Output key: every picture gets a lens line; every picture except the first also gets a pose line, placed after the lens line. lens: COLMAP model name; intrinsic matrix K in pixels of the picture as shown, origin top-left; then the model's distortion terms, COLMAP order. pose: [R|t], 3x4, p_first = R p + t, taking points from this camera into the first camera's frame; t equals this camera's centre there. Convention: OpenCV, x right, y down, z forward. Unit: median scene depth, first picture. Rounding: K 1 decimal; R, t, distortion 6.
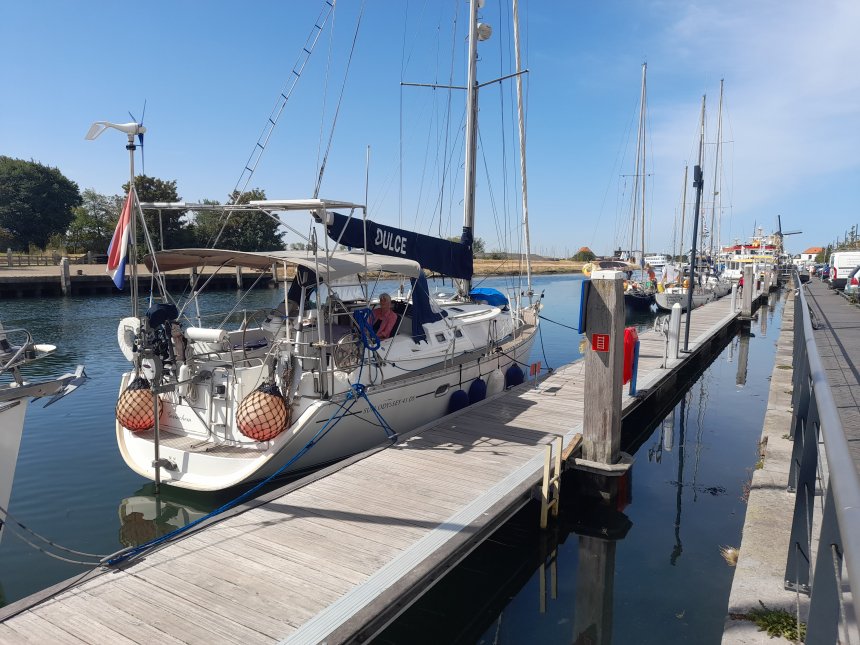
lens RADIAL K [[629.9, 0, 430.8], [0, 629.9, 320.4], [0, 0, 1]] dist [0.040252, -0.002334]
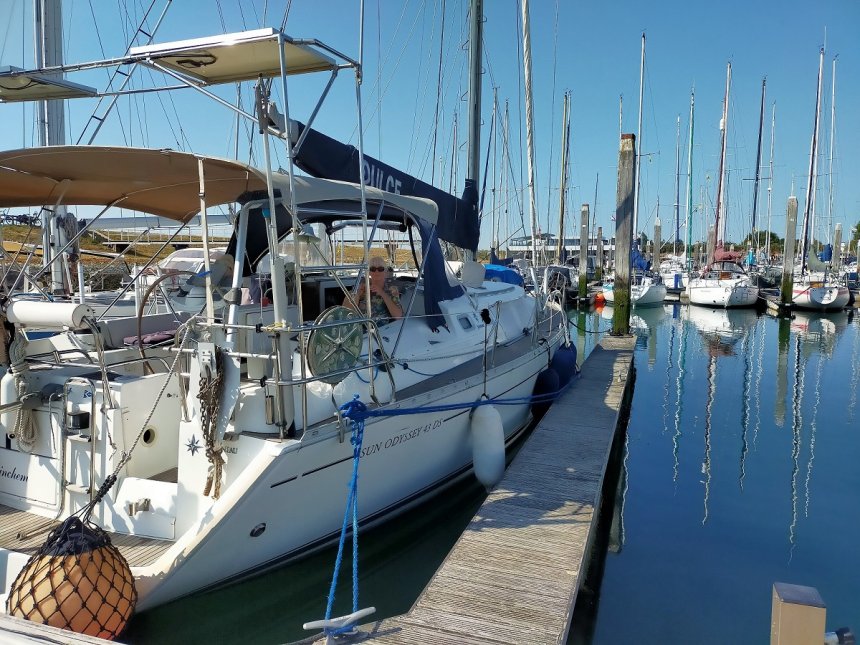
lens RADIAL K [[629.9, 0, 429.8], [0, 629.9, 324.7], [0, 0, 1]] dist [0.040252, -0.002334]
pose [[0.997010, -0.013169, 0.076146, -0.086814], [0.012868, 0.999907, 0.004435, 0.032795], [-0.076197, -0.003442, 0.997087, 0.459067]]
